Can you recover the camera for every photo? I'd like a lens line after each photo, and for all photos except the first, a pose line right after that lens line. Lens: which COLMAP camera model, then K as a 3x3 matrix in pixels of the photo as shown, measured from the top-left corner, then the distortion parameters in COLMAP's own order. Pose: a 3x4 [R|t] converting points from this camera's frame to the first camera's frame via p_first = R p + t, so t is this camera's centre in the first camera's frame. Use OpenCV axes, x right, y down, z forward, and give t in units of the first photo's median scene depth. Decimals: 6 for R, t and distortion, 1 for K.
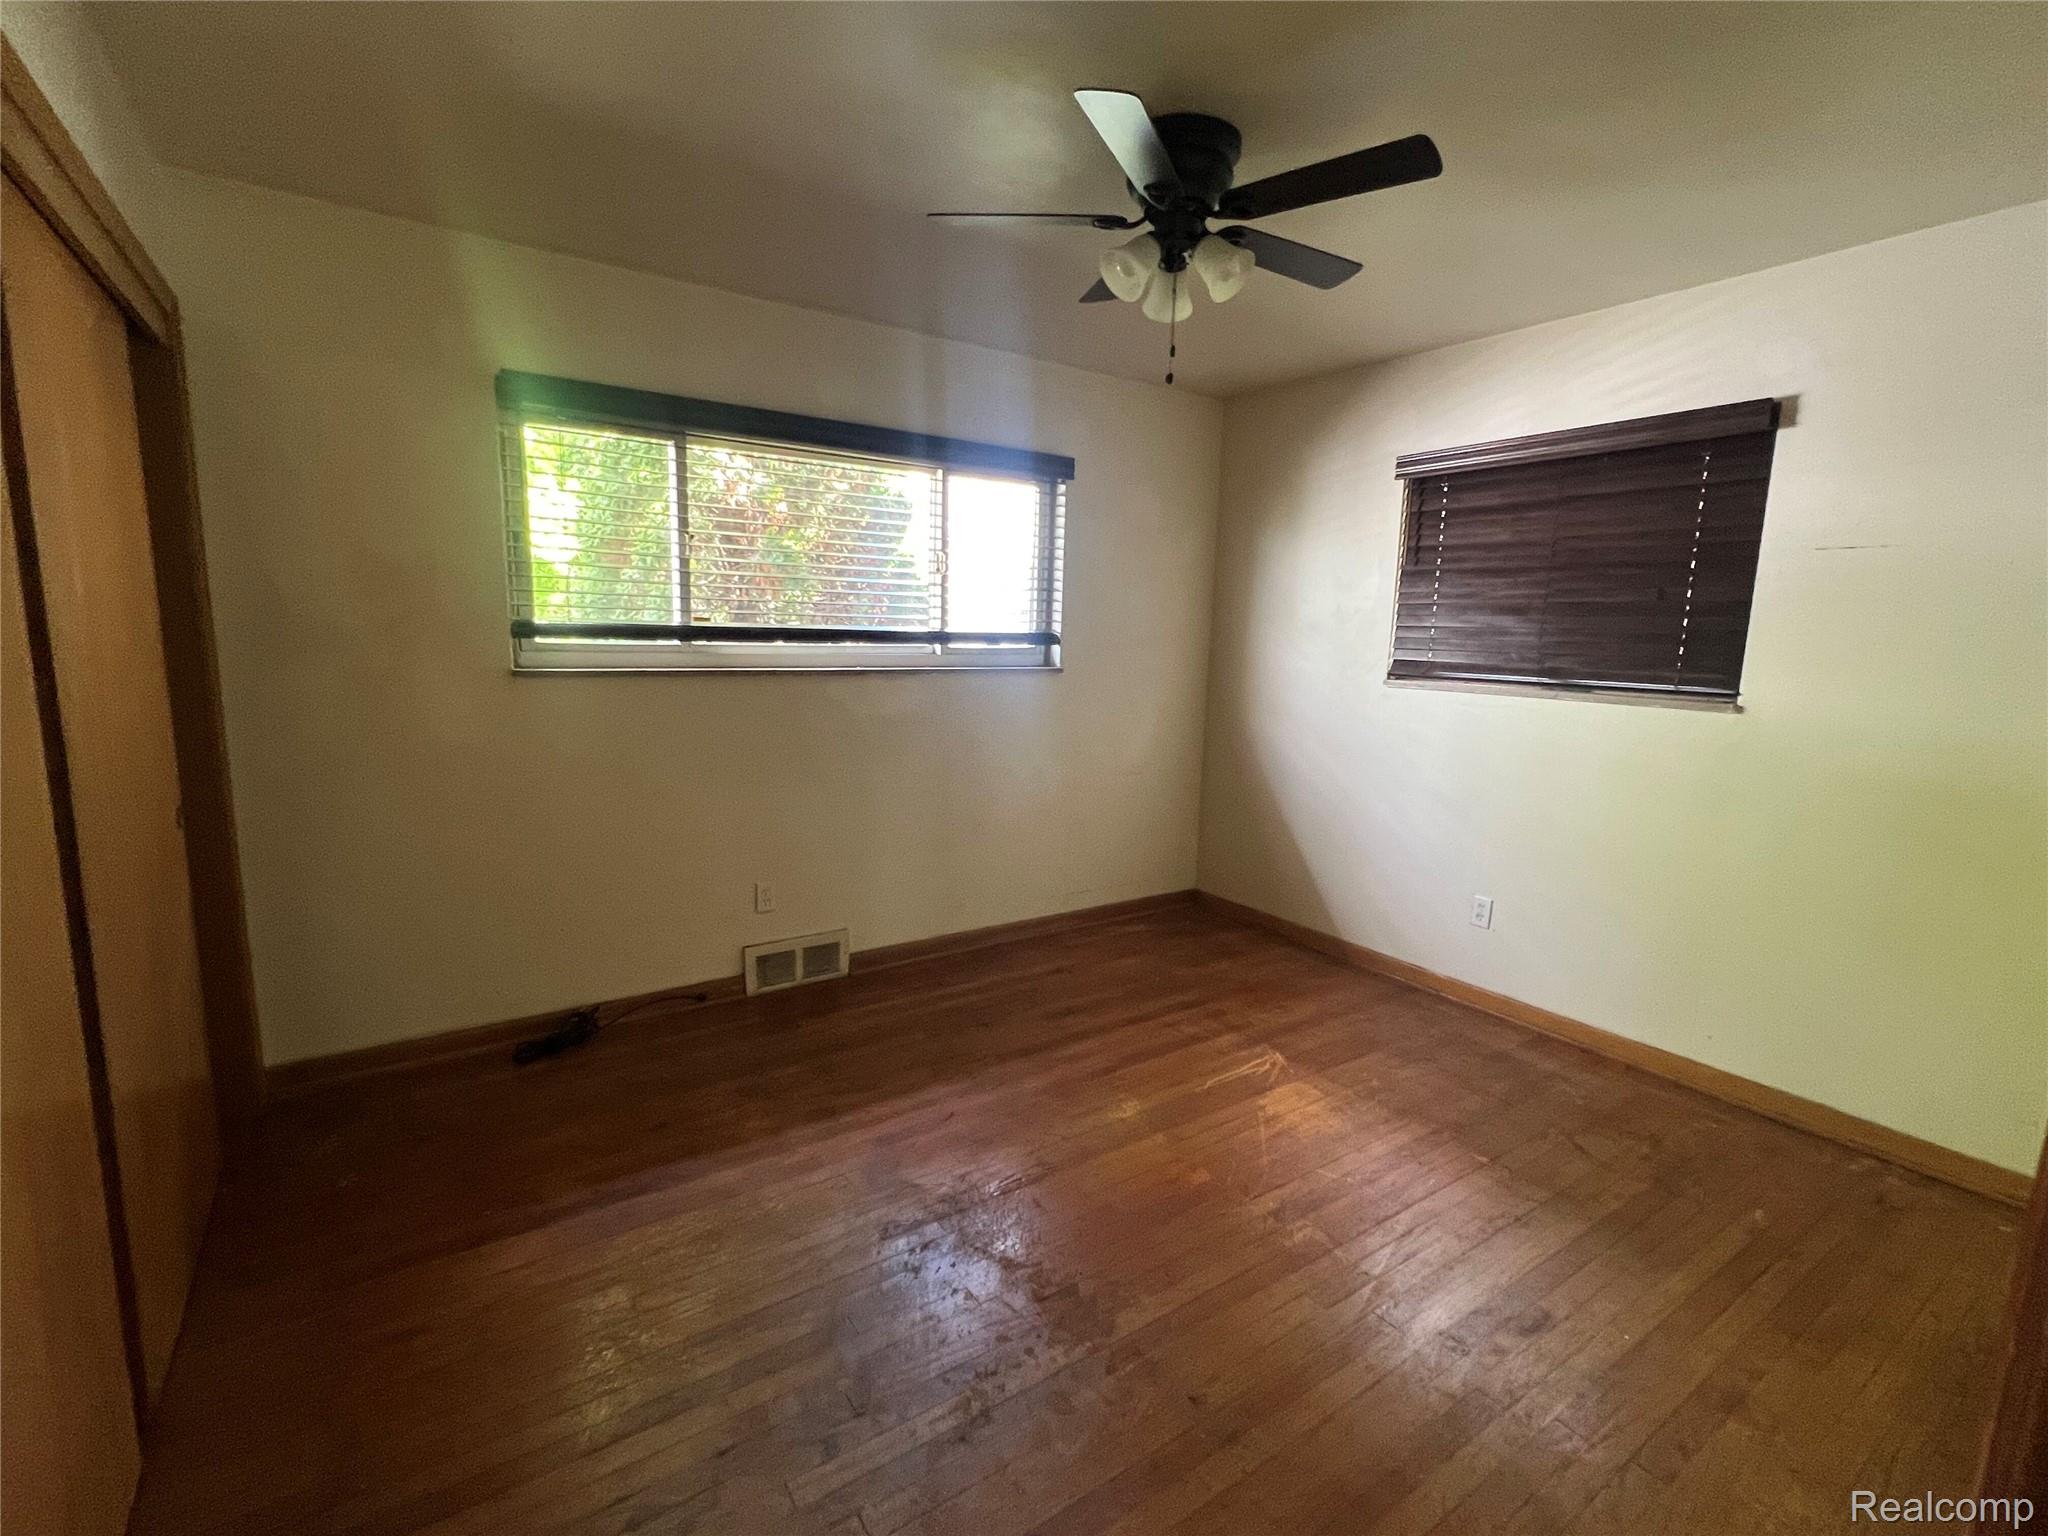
lens RADIAL K [[927.3, 0, 1029.2], [0, 927.3, 769.7], [0, 0, 1]] dist [-0.001385, 0.000071]
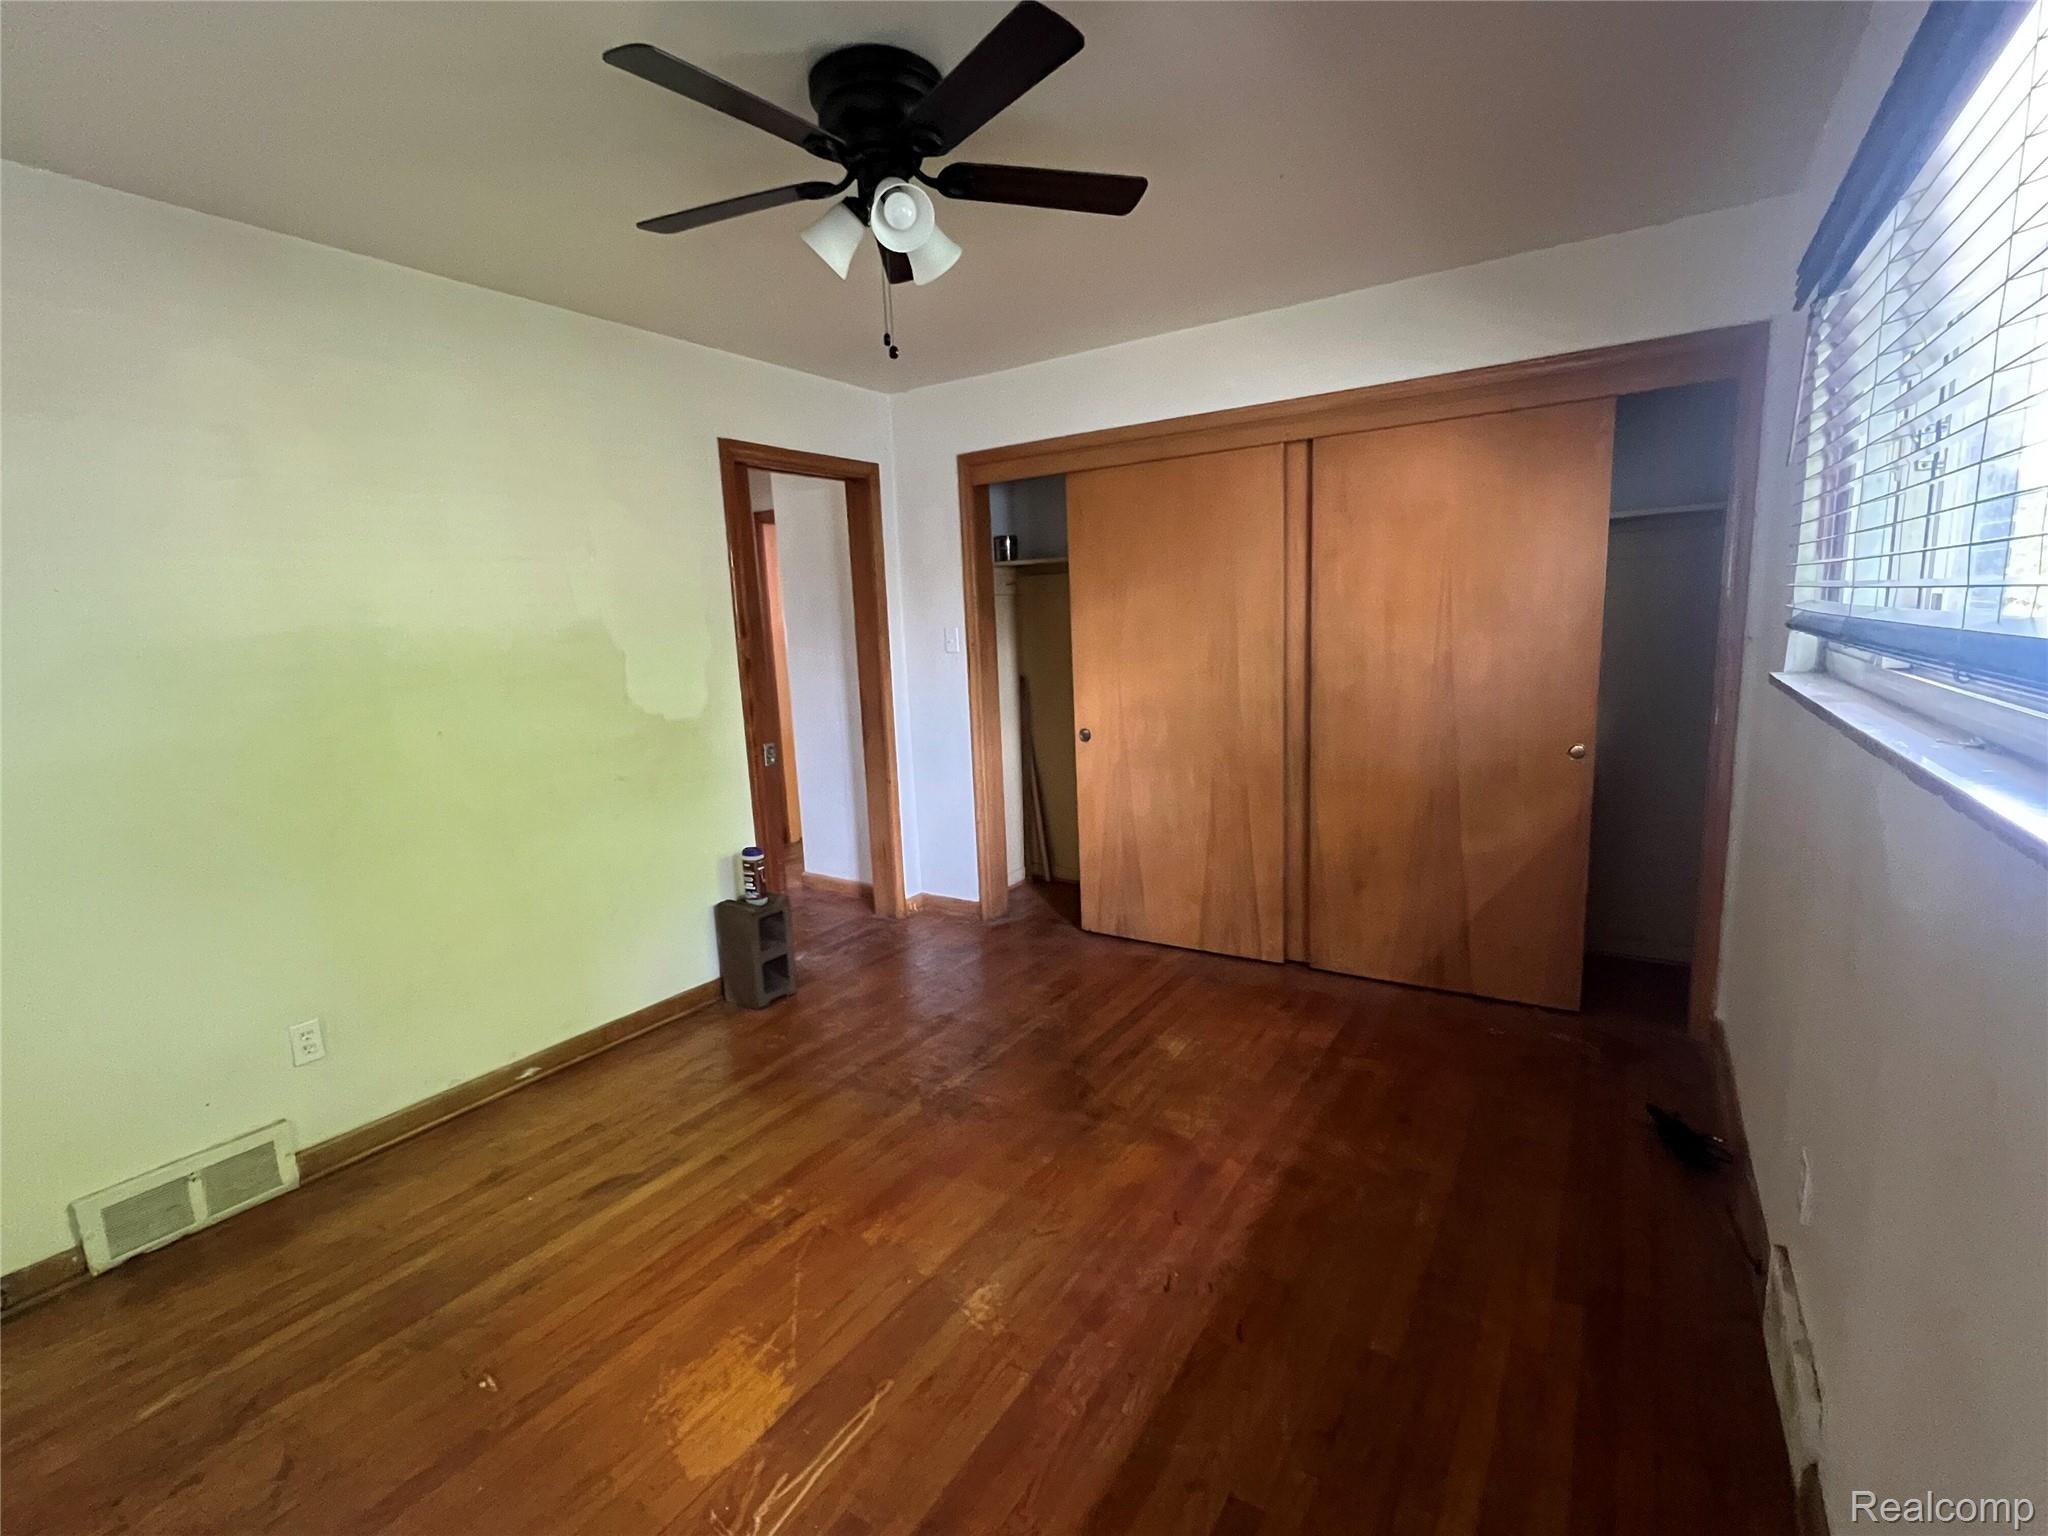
lens RADIAL K [[927.3, 0, 1029.2], [0, 927.3, 769.7], [0, 0, 1]] dist [-0.001385, 0.000071]
pose [[-0.921941, 0.076204, -0.379759, 0.330752], [-0.043331, 0.954008, 0.296632, -0.257517], [0.384898, 0.289933, -0.876238, 1.611099]]
